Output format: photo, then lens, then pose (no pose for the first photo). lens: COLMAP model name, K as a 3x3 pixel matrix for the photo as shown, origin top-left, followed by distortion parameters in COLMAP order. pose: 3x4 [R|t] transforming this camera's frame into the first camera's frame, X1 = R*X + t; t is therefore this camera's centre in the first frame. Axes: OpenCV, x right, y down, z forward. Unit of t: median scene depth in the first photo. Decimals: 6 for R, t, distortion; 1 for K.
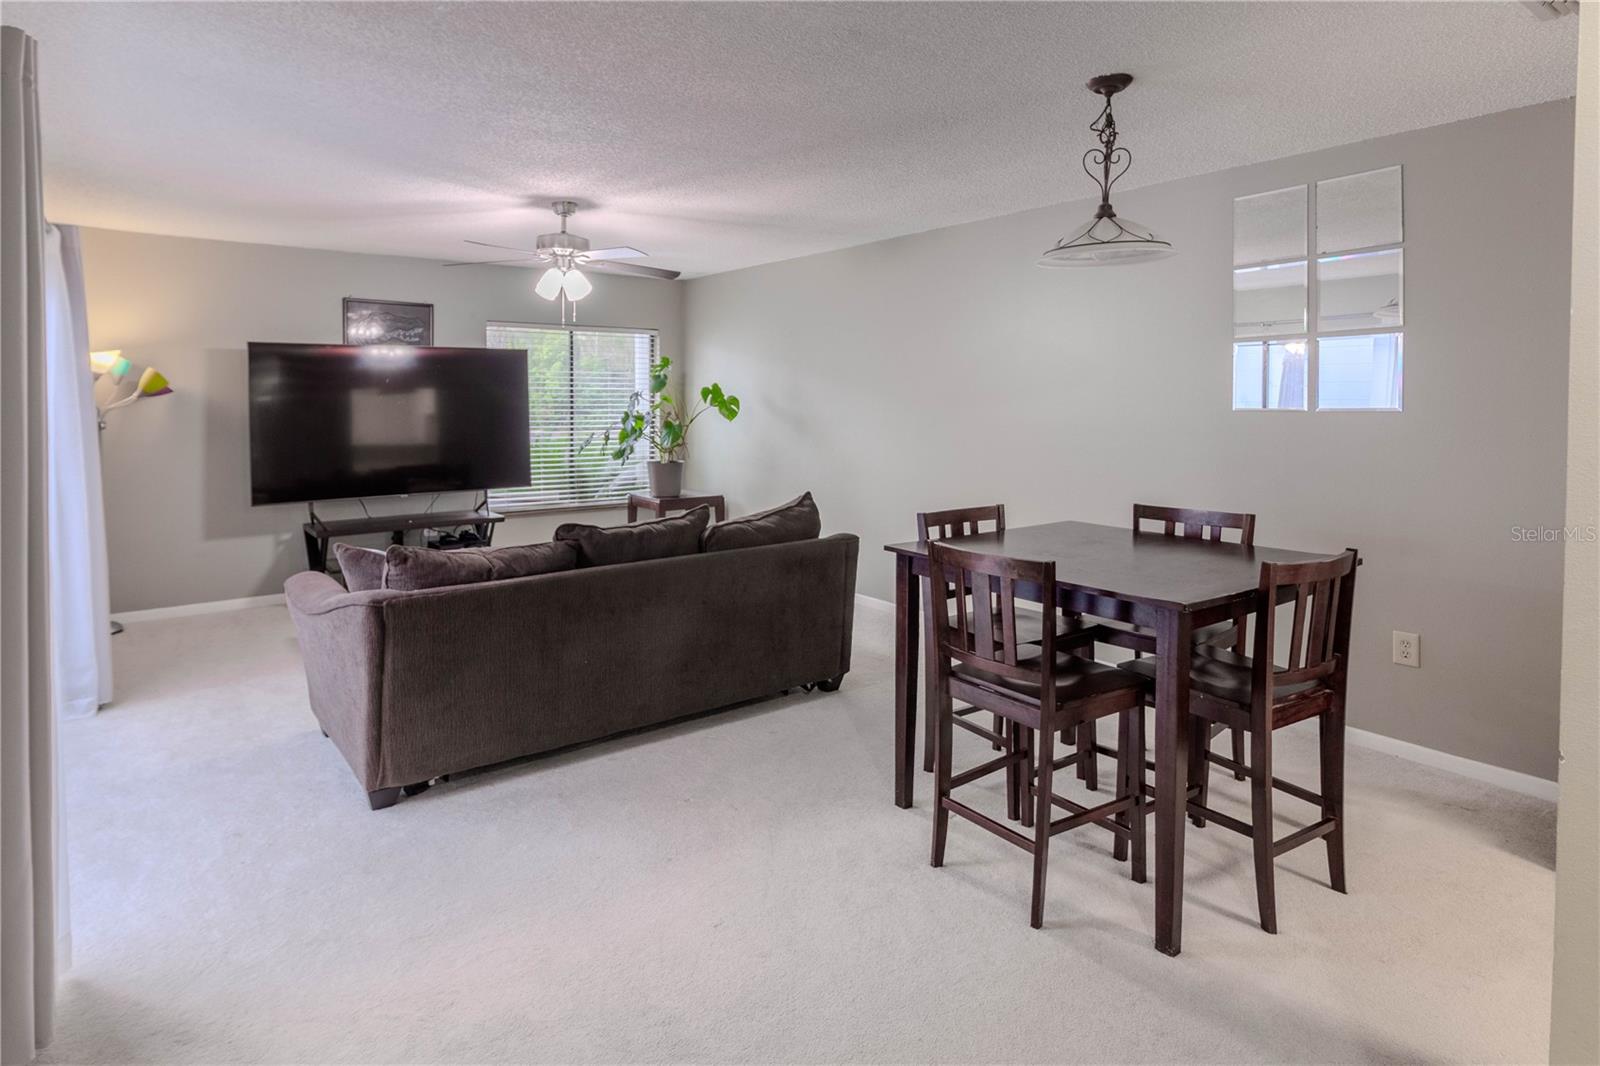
lens RADIAL K [[839.4, 0, 795.9], [0, 839.4, 511.8], [0, 0, 1]] dist [-0.000508, 0.000597]
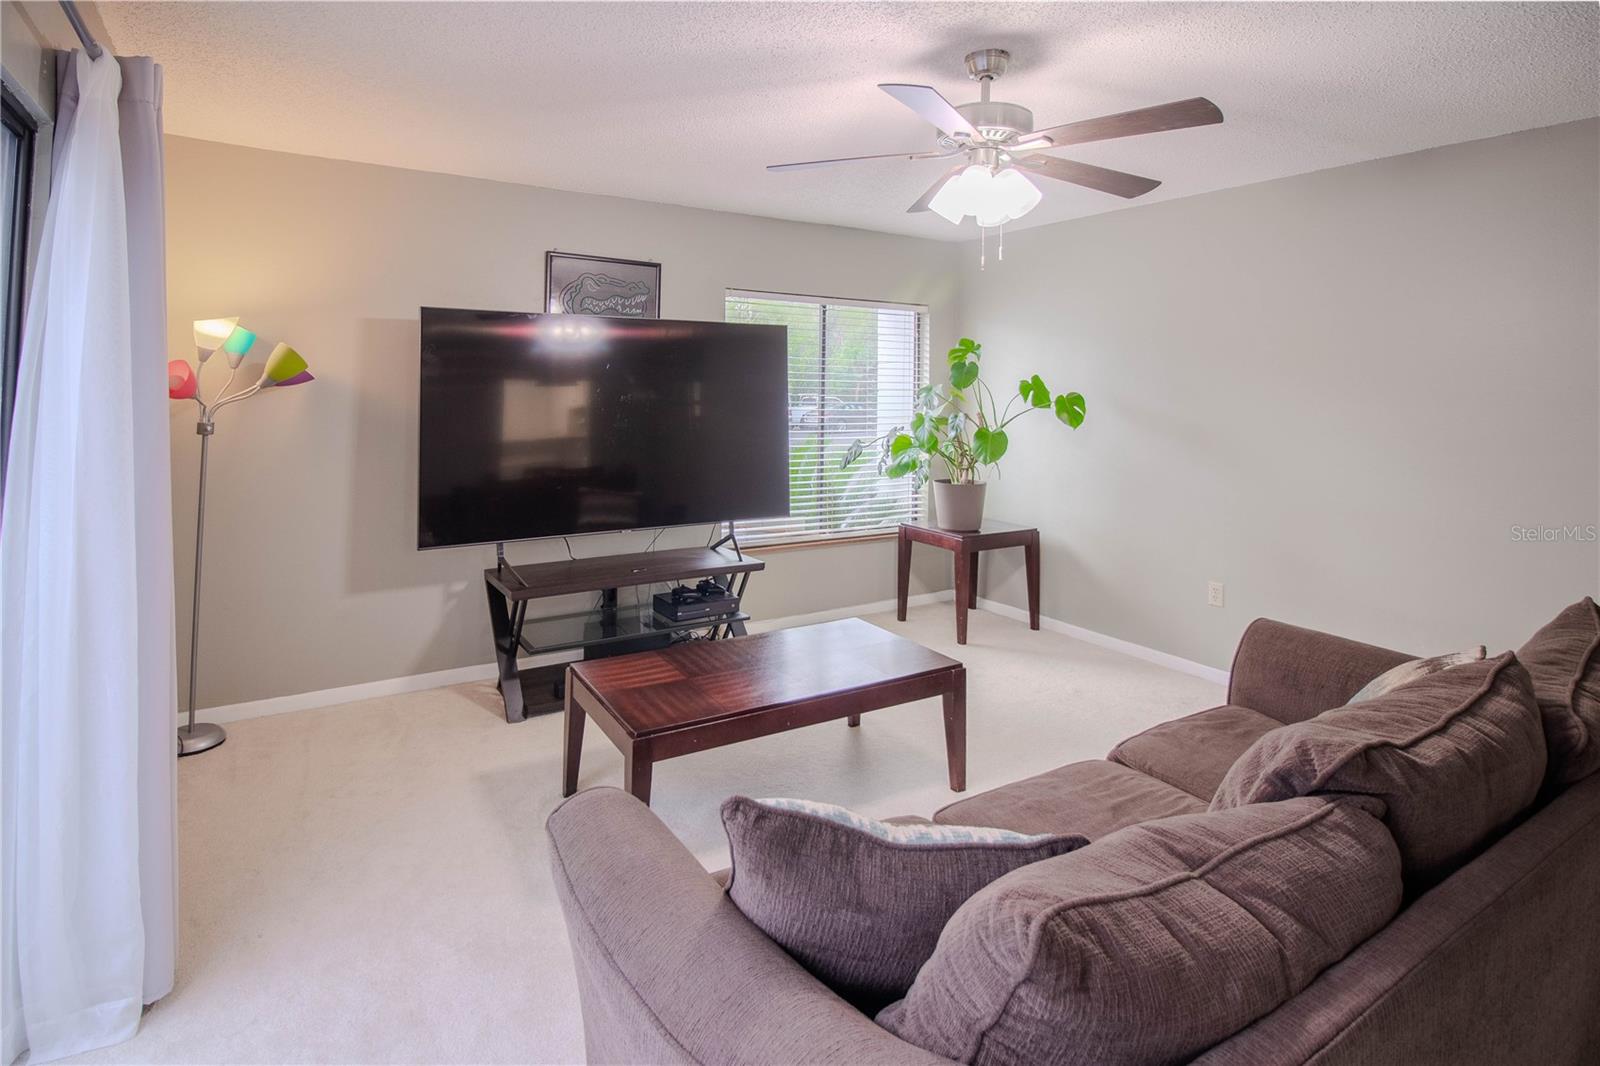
lens RADIAL K [[757.3, 0, 801.2], [0, 757.3, 463.2], [0, 0, 1]] dist [-0.001916, -0.000462]
pose [[0.997889, 0.016499, -0.062811, -0.270263], [-0.019103, 0.998973, -0.041082, -0.050166], [0.062068, 0.042195, 0.997180, 0.364225]]
